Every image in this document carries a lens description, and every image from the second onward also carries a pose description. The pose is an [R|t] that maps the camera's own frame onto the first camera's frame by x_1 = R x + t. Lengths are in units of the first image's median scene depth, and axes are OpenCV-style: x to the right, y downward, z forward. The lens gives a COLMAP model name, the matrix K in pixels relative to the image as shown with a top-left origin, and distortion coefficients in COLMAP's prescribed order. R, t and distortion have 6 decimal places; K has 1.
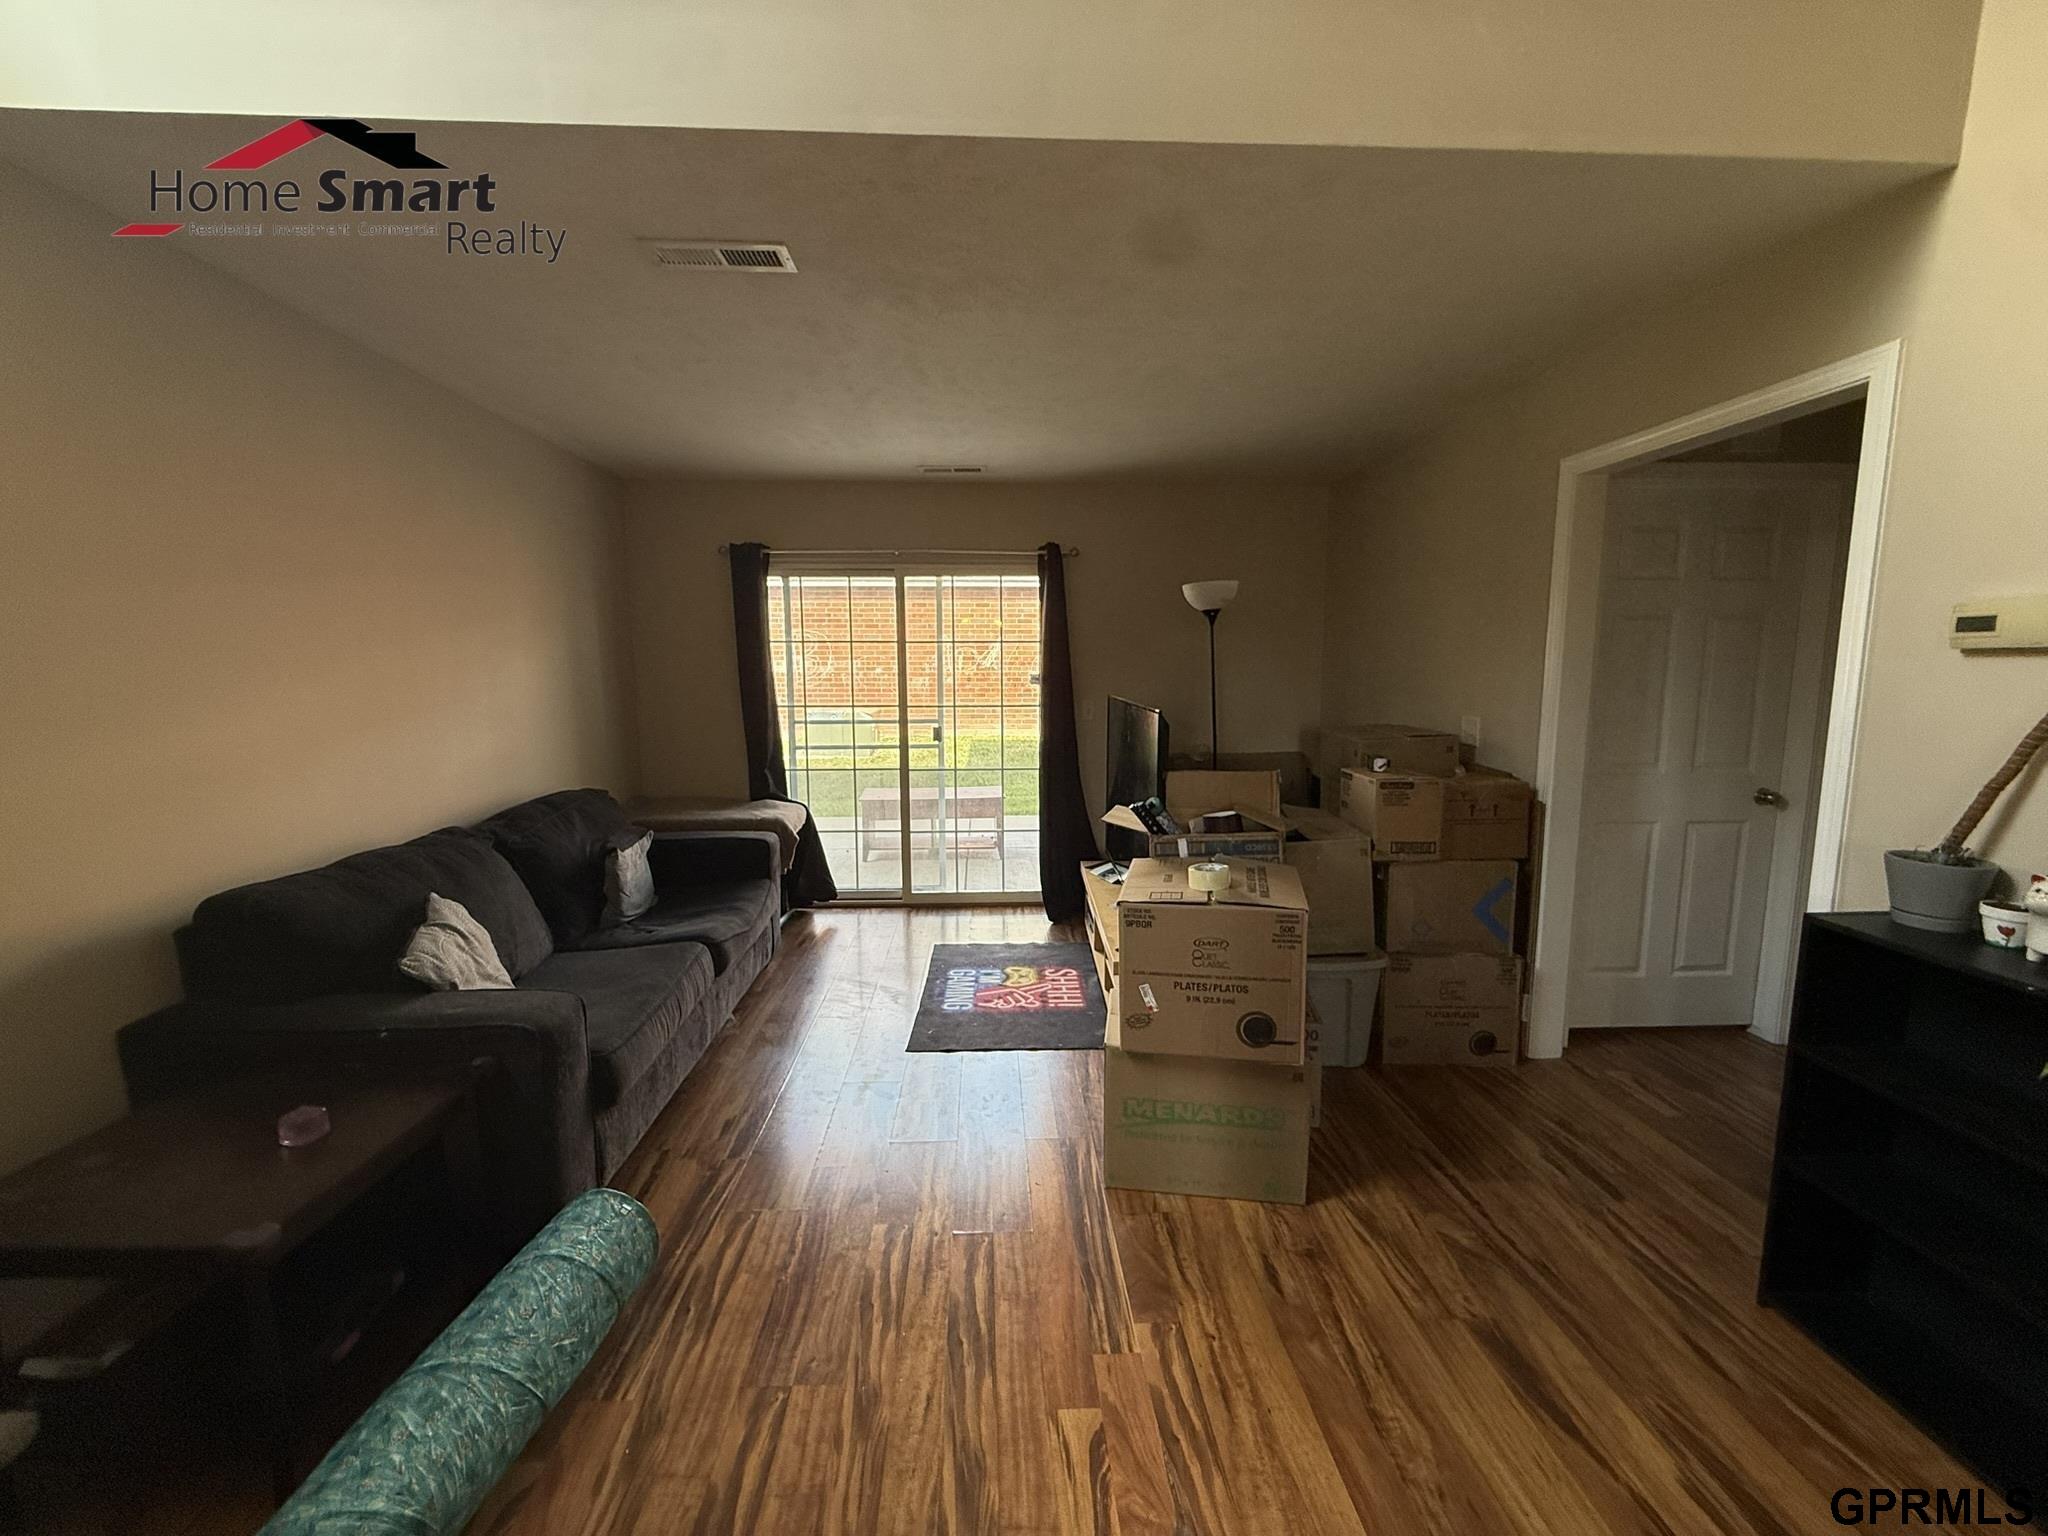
lens RADIAL K [[828.6, 0, 1020.4], [0, 828.6, 776.6], [0, 0, 1]] dist [0.022396, 0.000028]
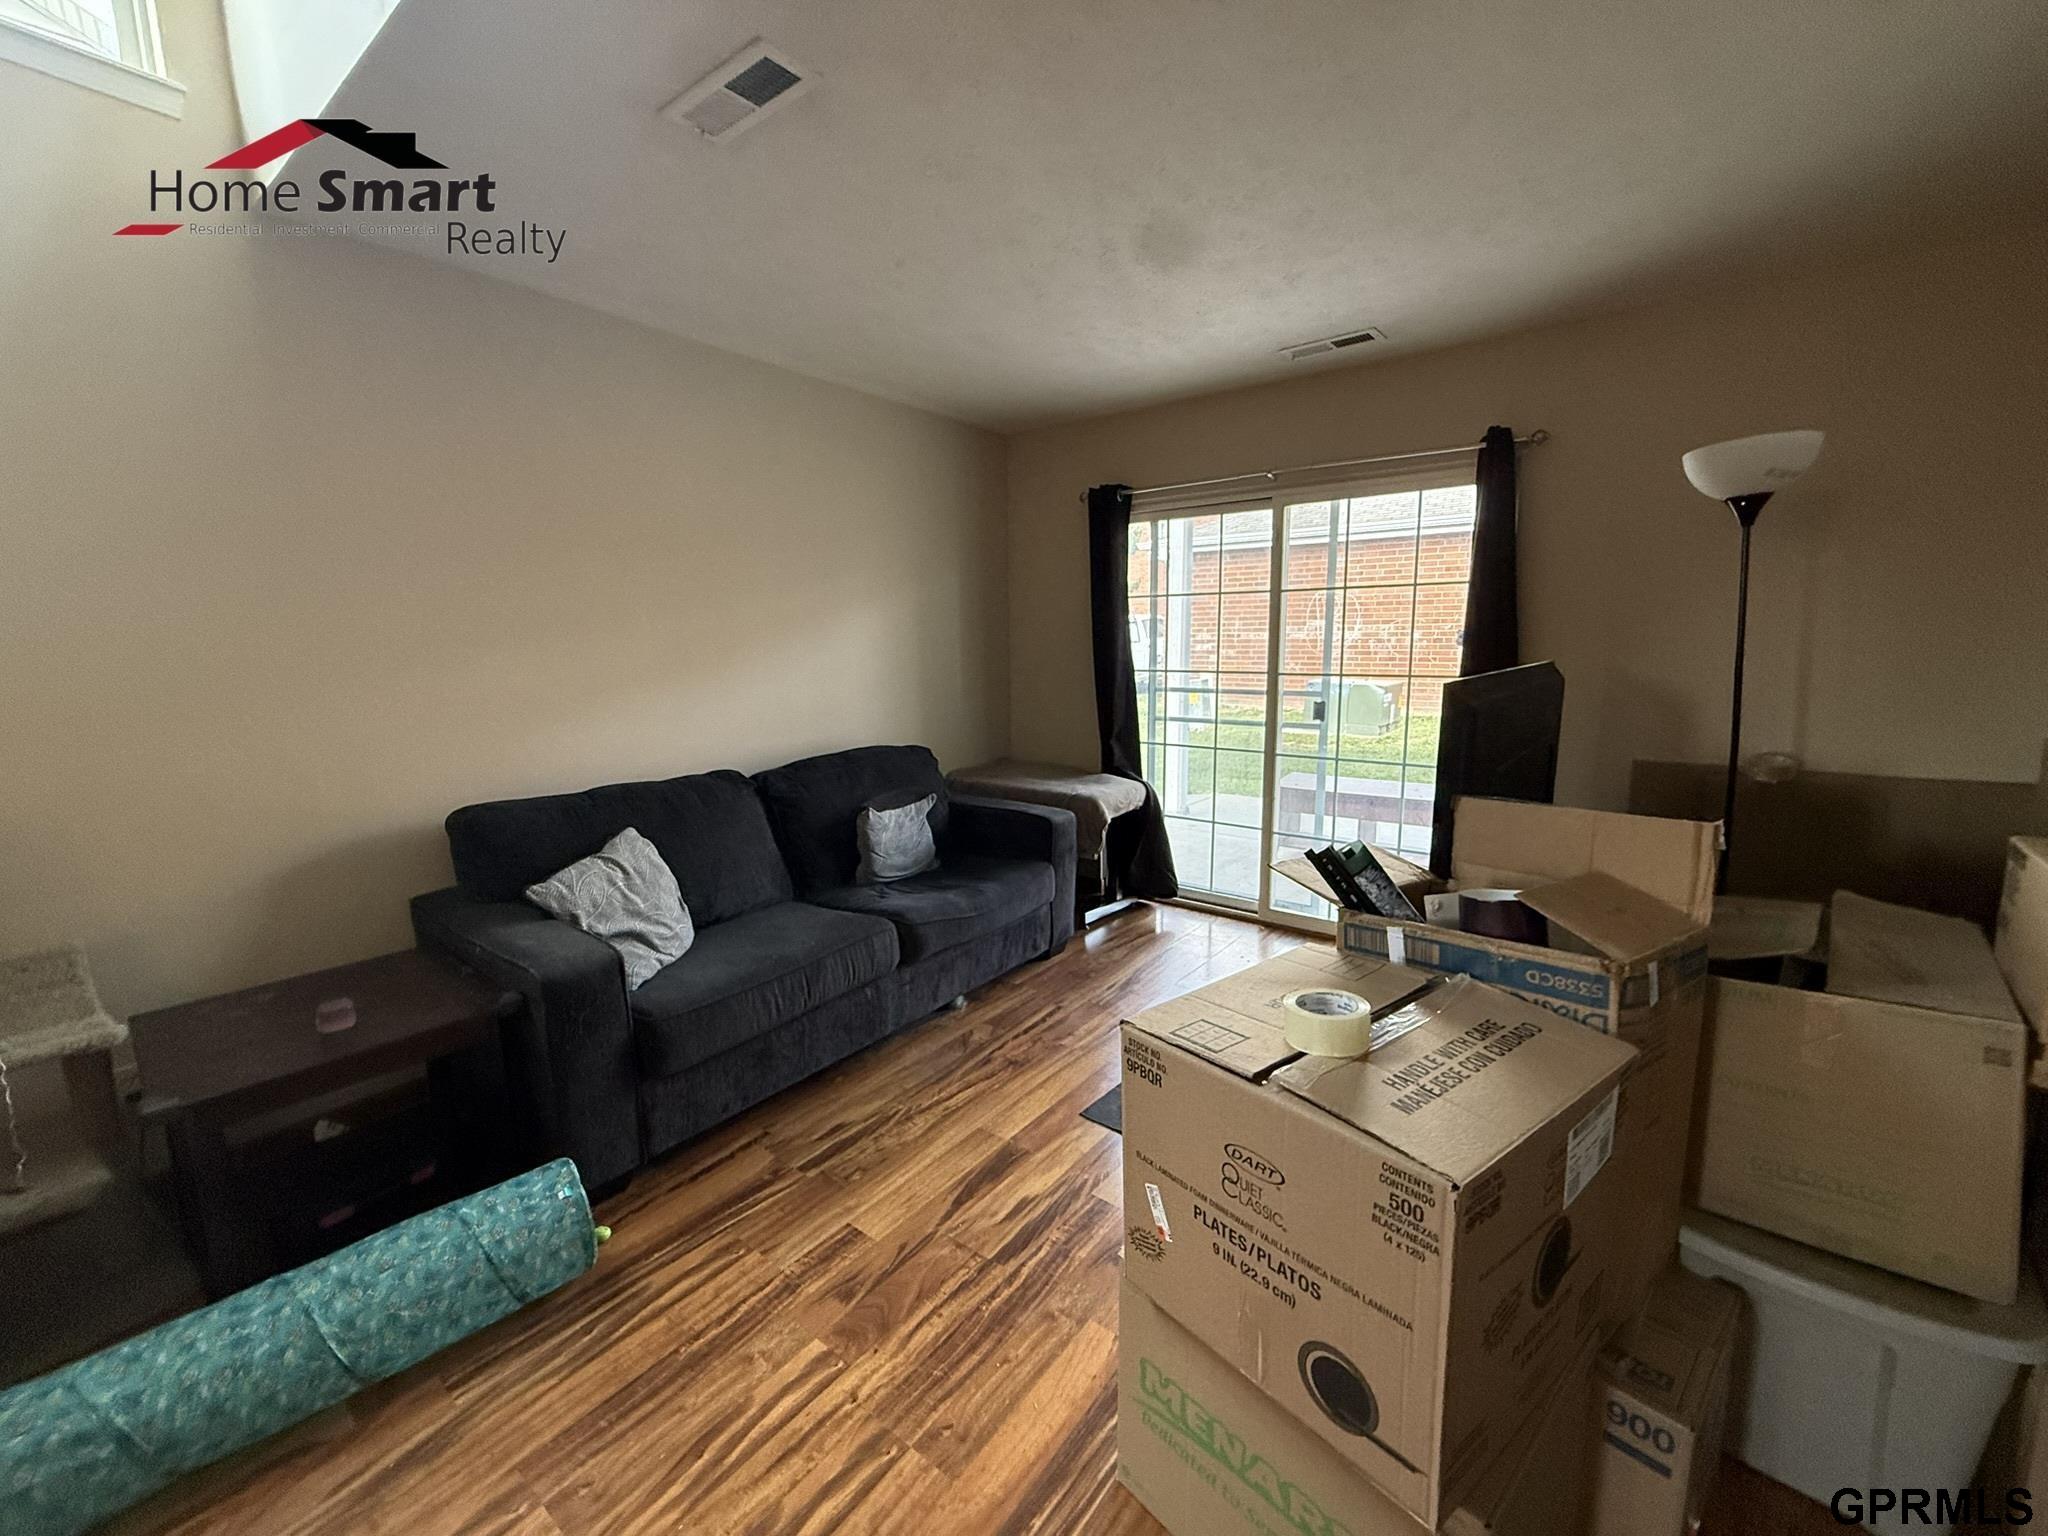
lens RADIAL K [[817.5, 0, 1021.2], [0, 817.5, 771.8], [0, 0, 1]] dist [0.009615, -0.000617]
pose [[0.761391, 0.097490, -0.640920, 0.274238], [-0.077073, 0.995229, 0.059824, -0.028911], [0.643695, 0.003848, 0.765273, 0.366870]]
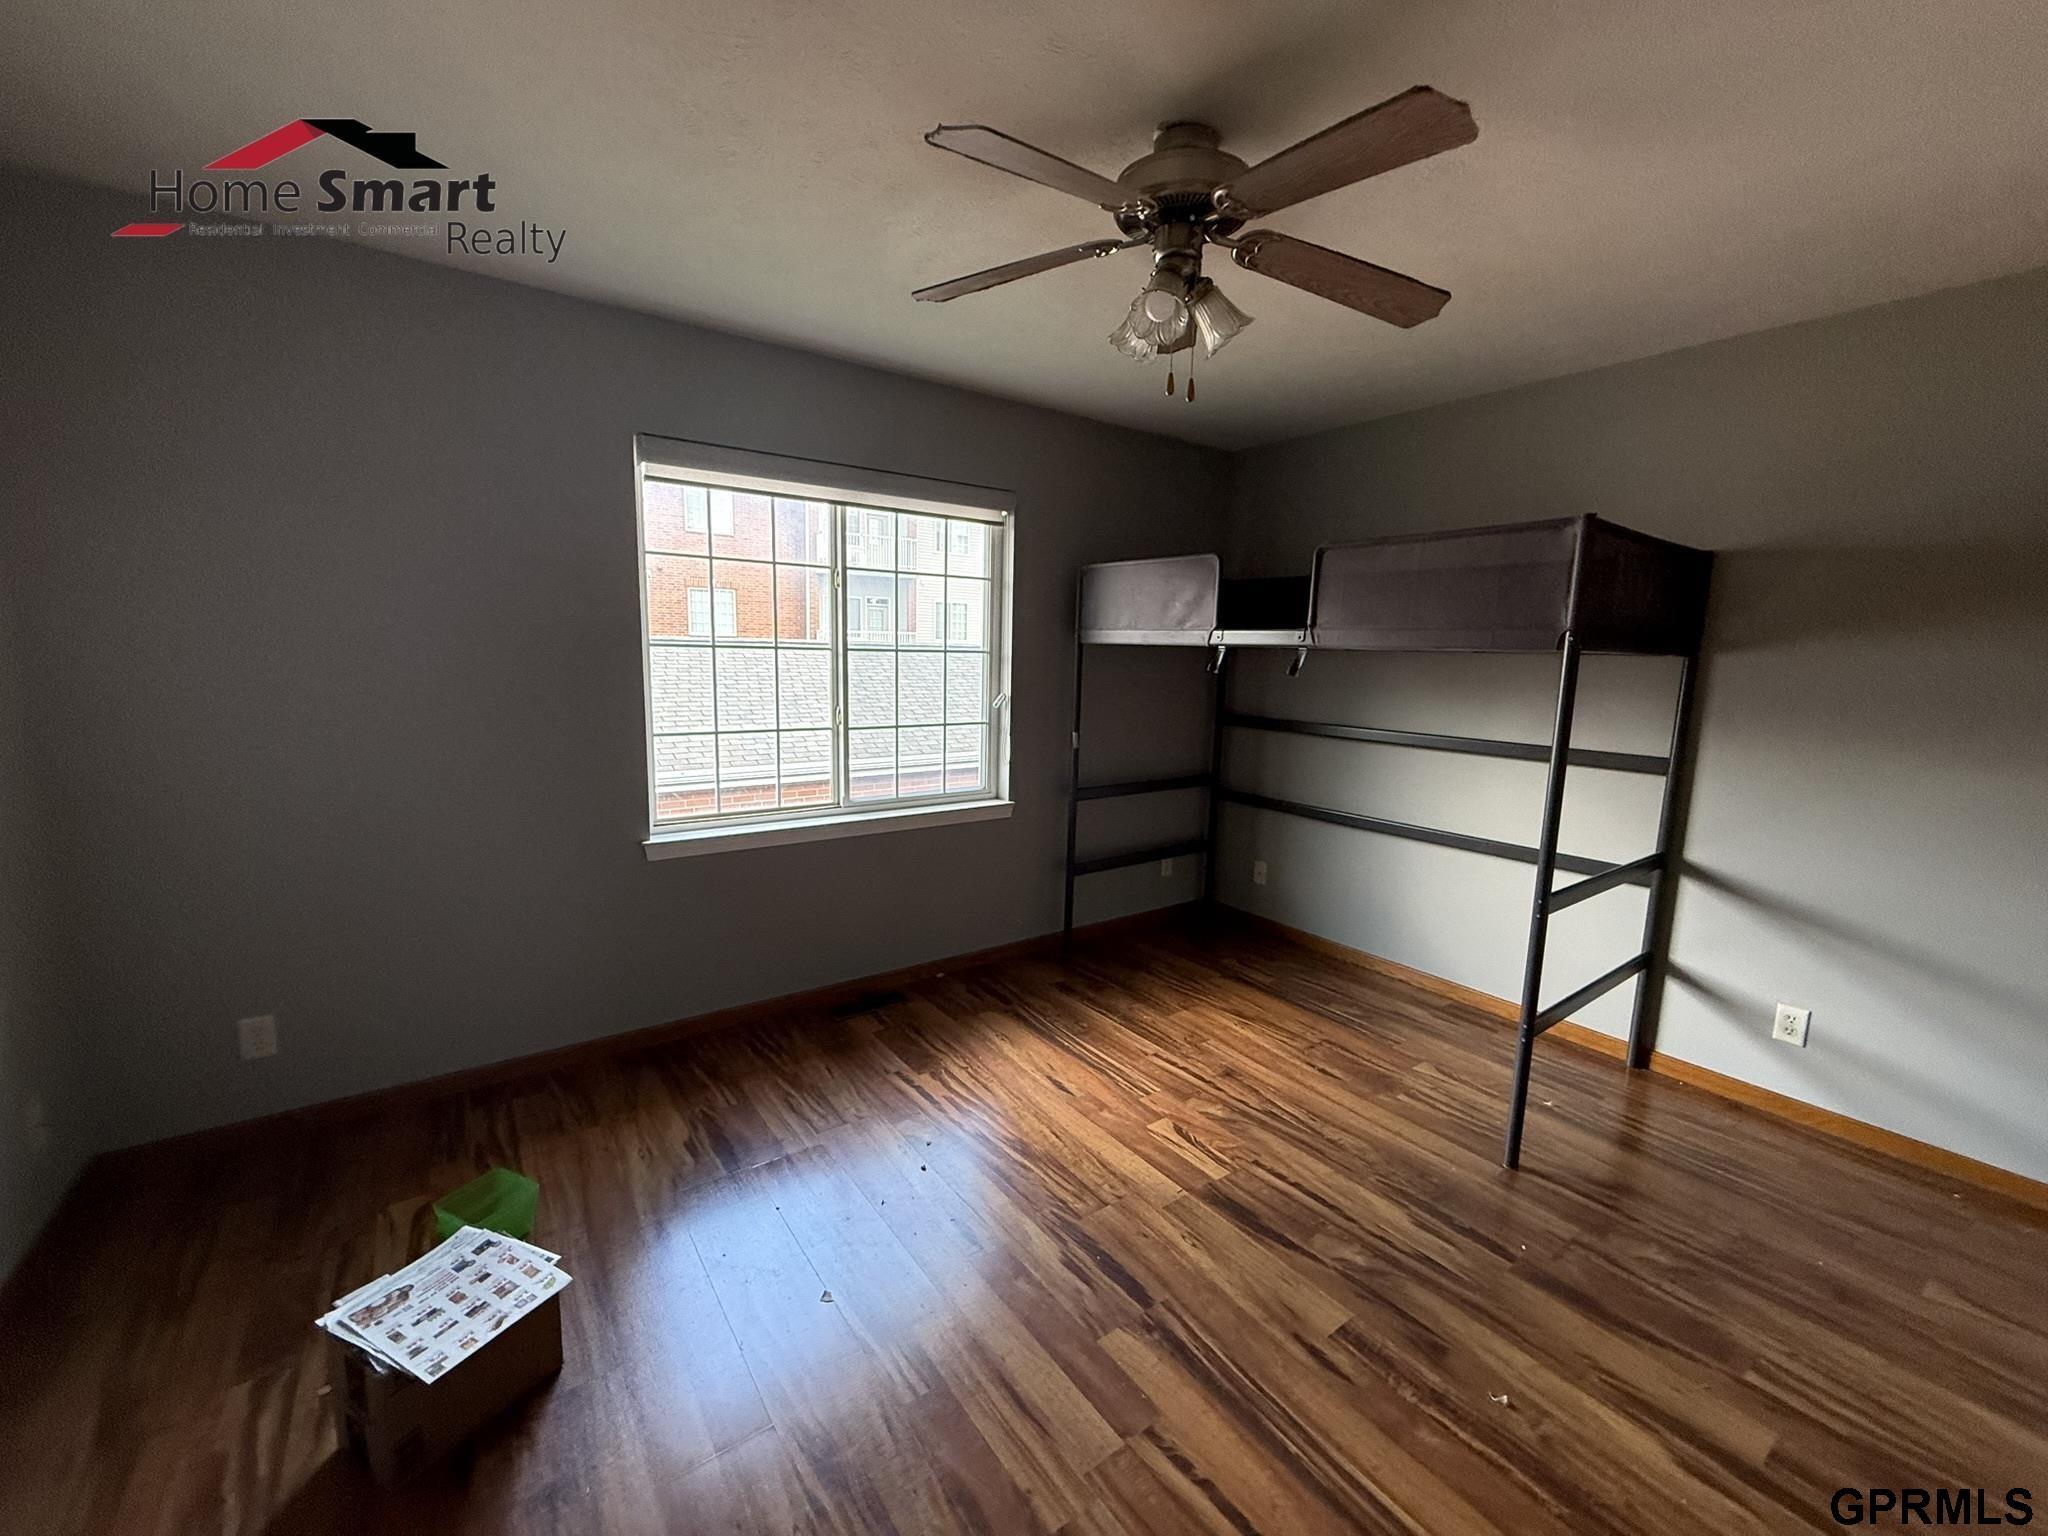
lens RADIAL K [[834.1, 0, 1024.0], [0, 834.1, 768.0], [0, 0, 1]] dist [0.000013, -0.000303]
pose [[0.831884, -0.053128, 0.552400, -0.630911], [0.039212, 0.998546, 0.036986, -0.043201], [-0.553562, -0.009108, 0.832758, 0.416141]]
